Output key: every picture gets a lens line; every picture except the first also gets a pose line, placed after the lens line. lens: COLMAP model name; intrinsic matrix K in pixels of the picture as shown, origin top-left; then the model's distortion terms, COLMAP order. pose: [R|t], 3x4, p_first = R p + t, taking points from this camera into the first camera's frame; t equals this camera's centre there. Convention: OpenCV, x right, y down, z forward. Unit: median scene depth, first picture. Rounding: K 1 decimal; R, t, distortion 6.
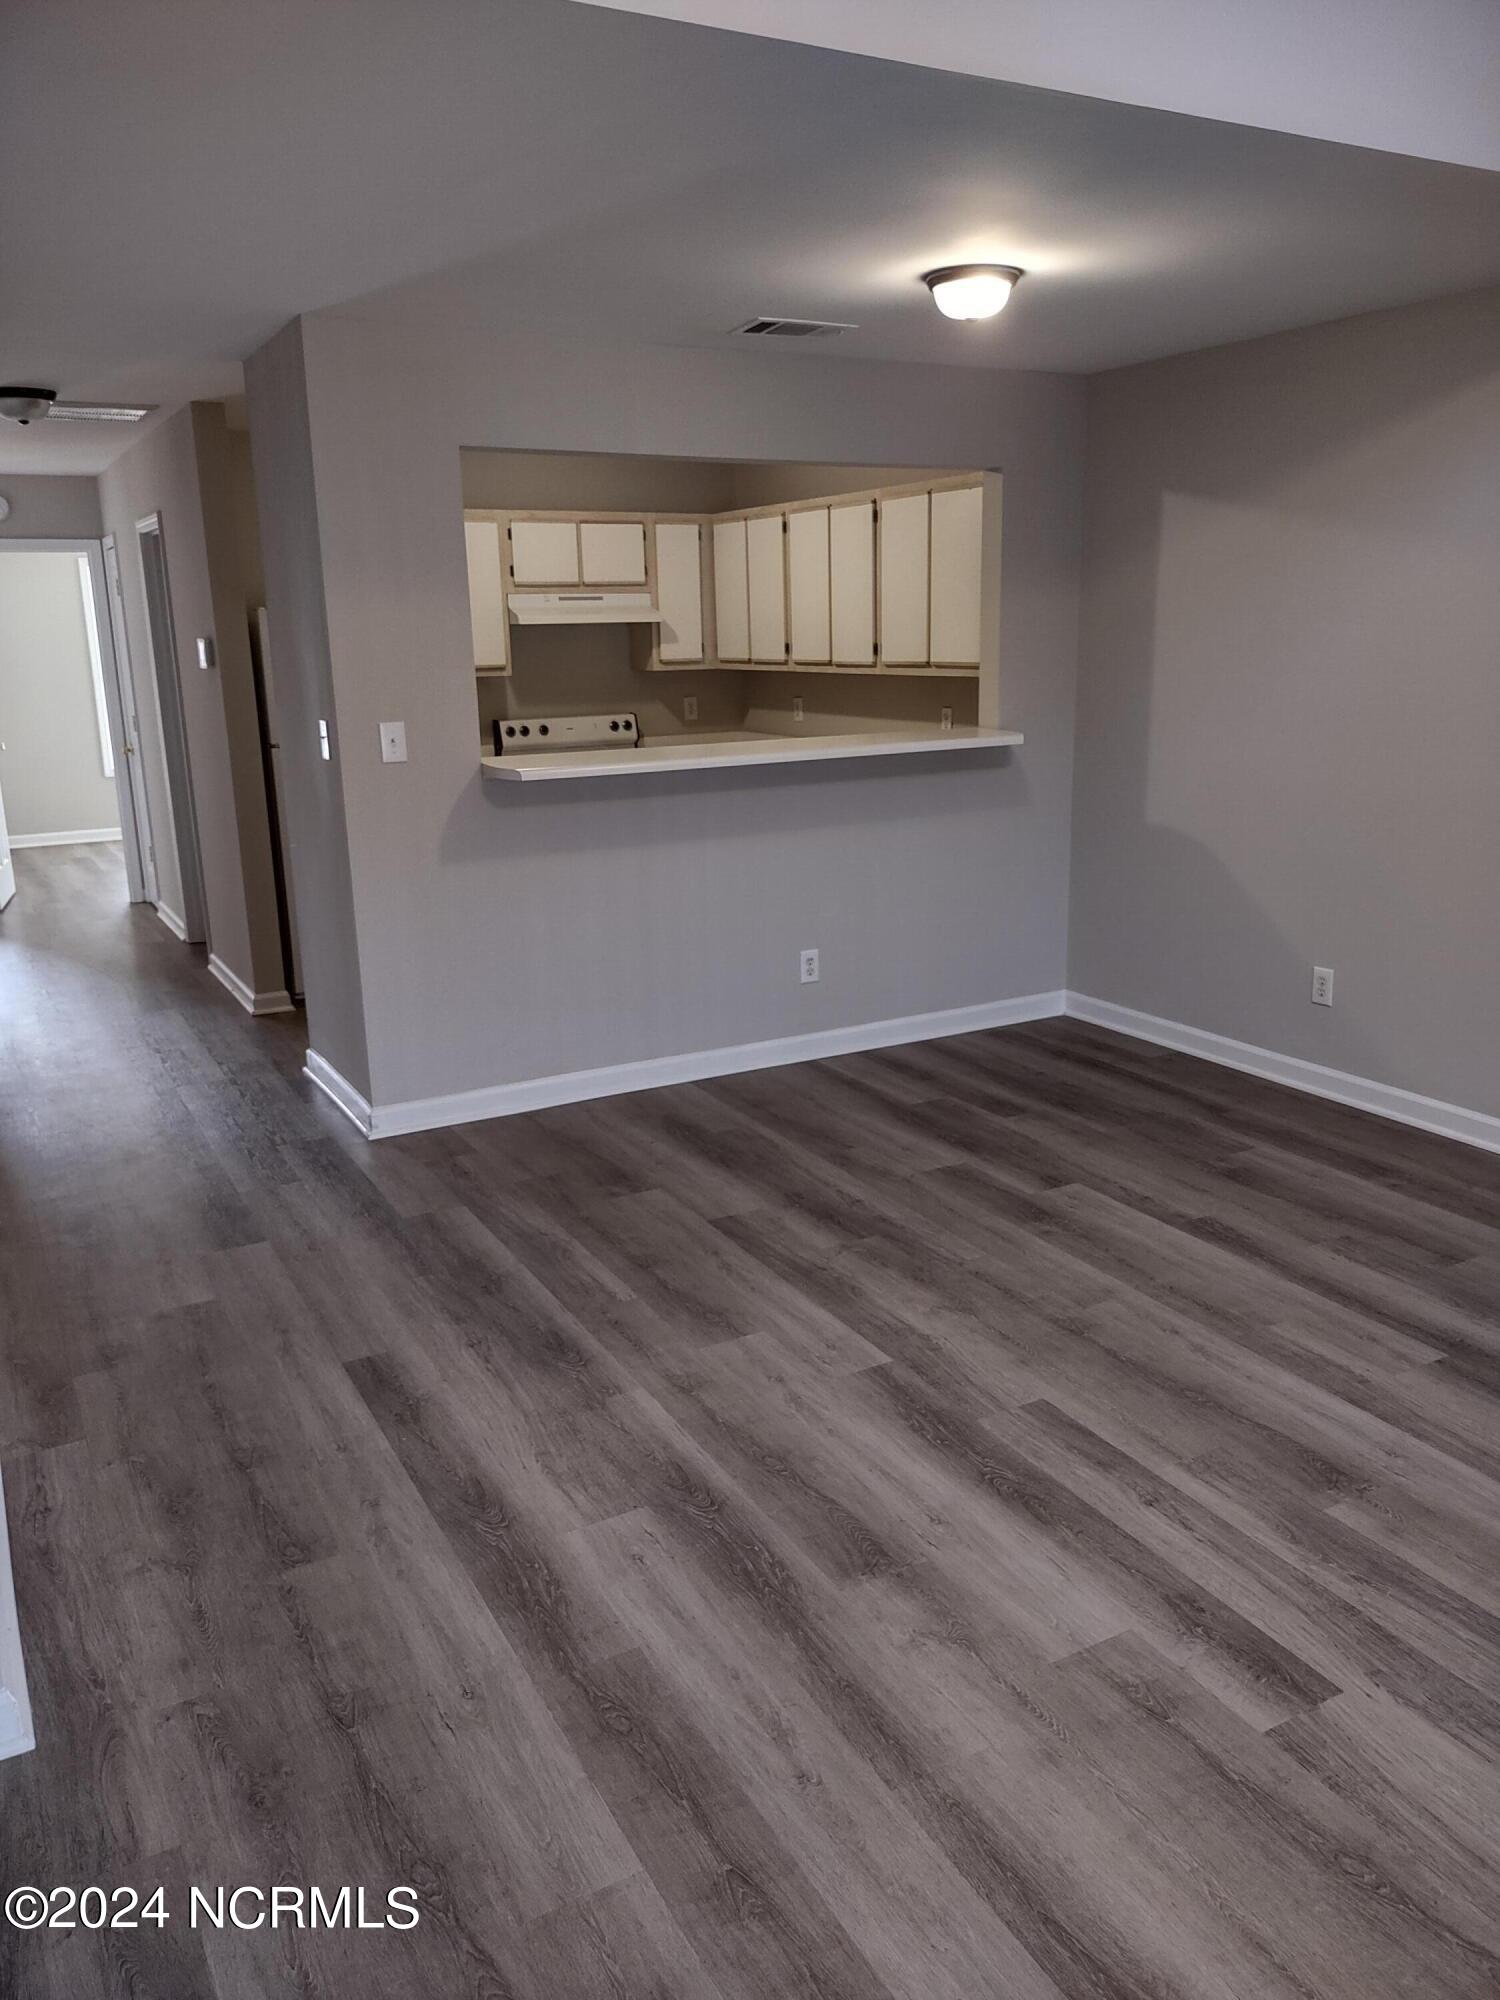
lens RADIAL K [[1521.6, 0, 750.0], [0, 1521.6, 1000.0], [0, 0, 1]] dist [0.002371, -0.001419]
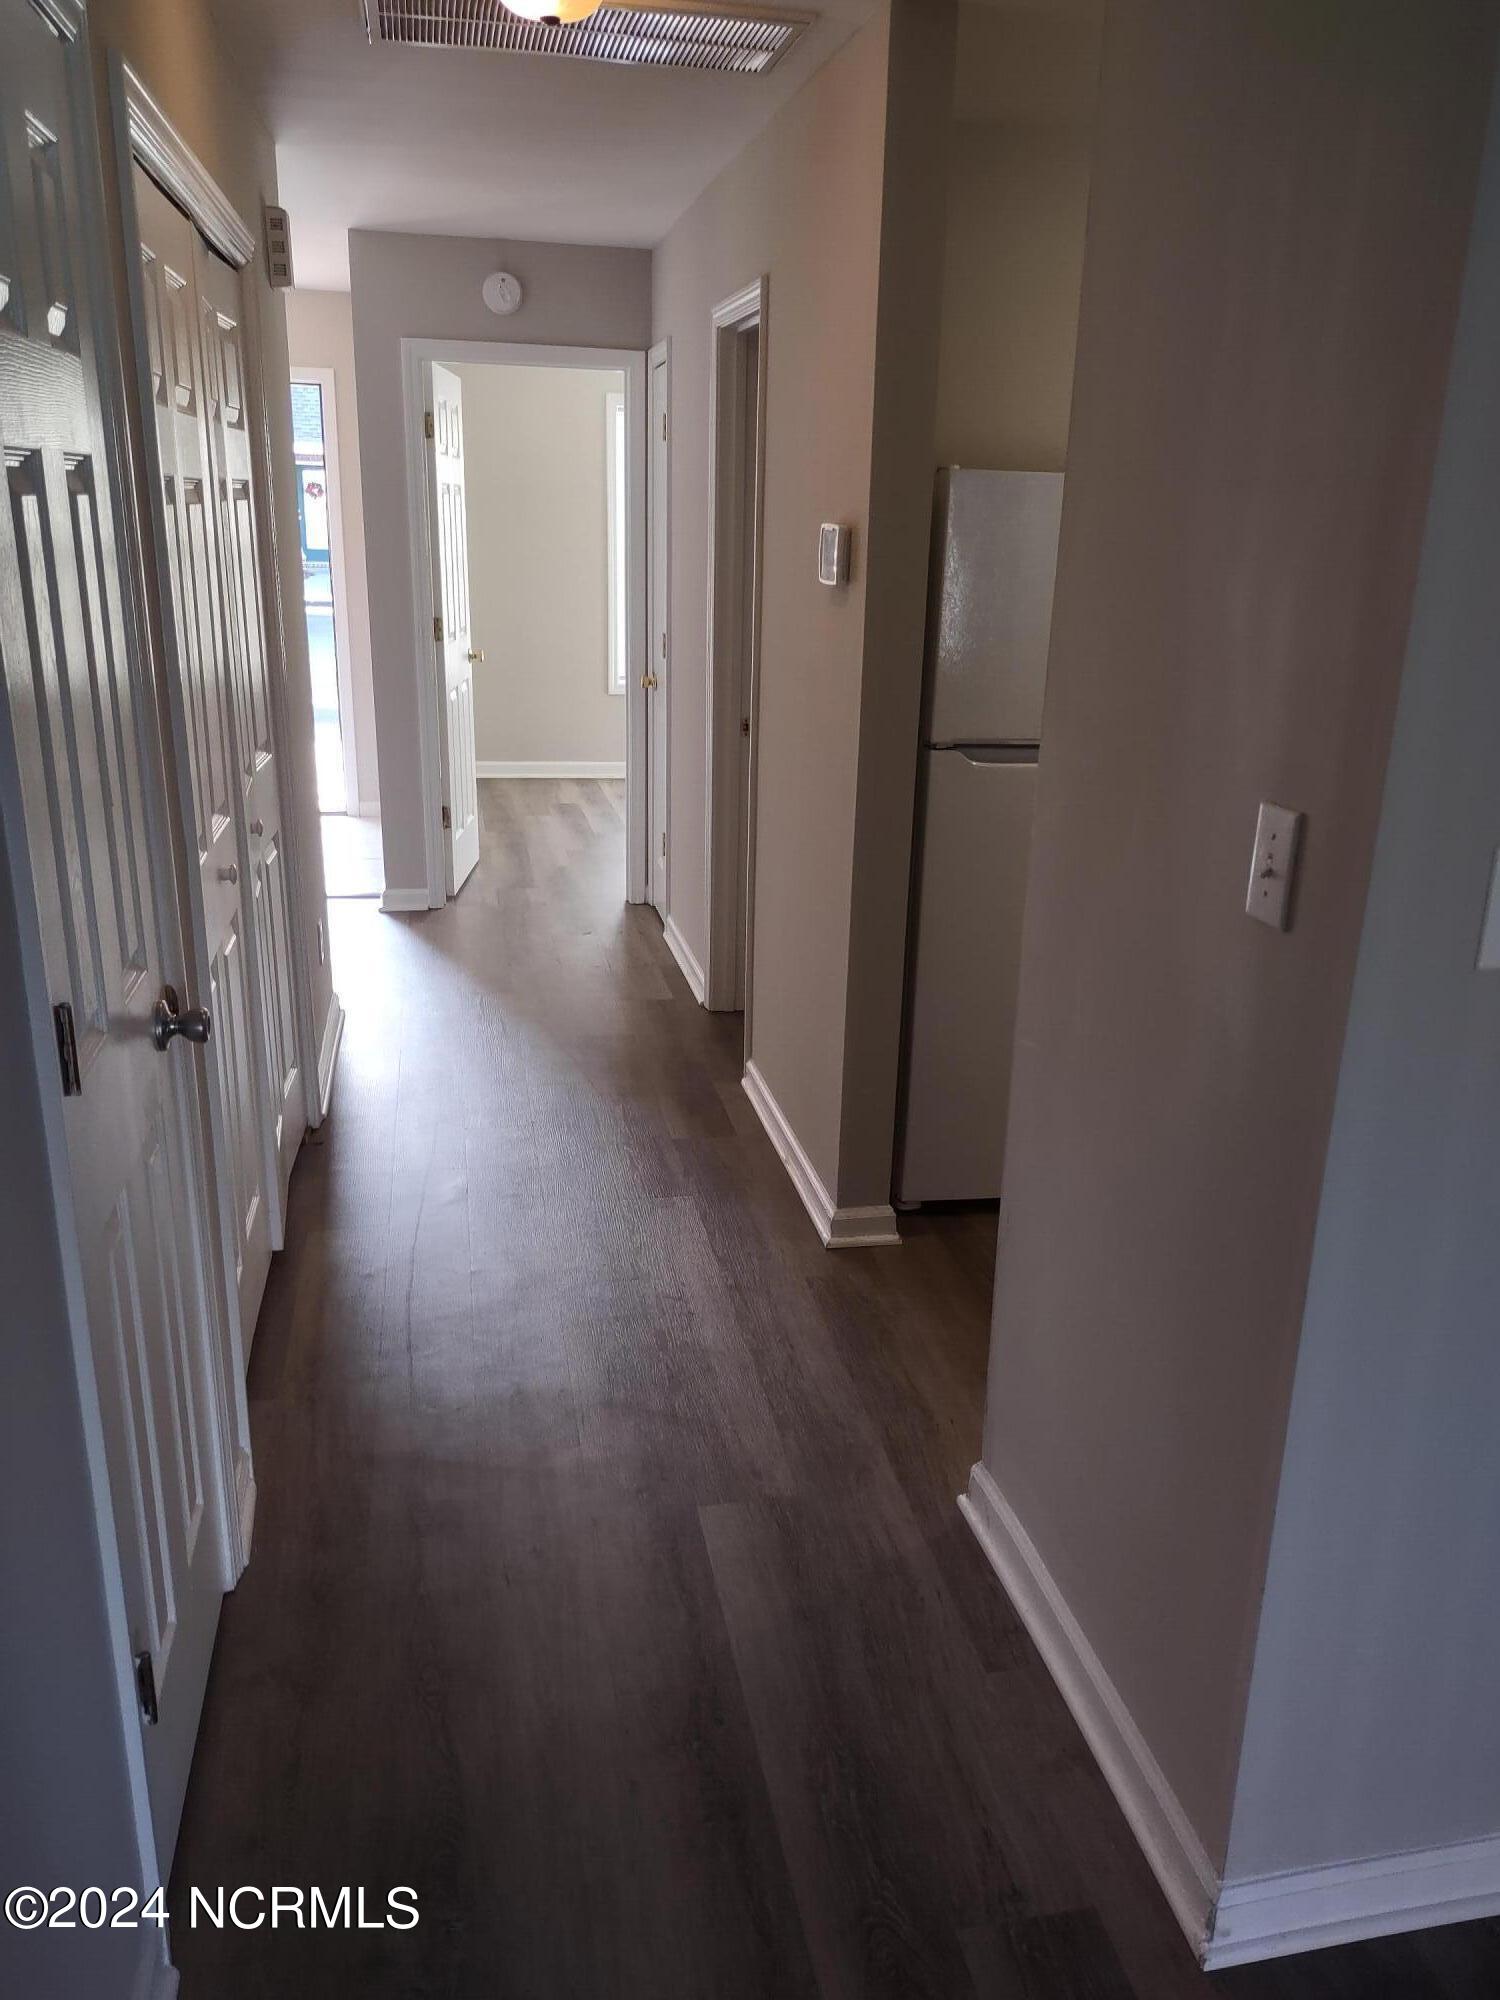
lens RADIAL K [[1464.1, 0, 755.4], [0, 1464.1, 1027.5], [0, 0, 1]] dist [0.009502, -0.001402]
pose [[0.954260, 0.146652, -0.260540, -0.180600], [-0.119563, 0.985905, 0.117030, -0.098872], [0.274030, -0.080527, 0.958344, 0.398166]]
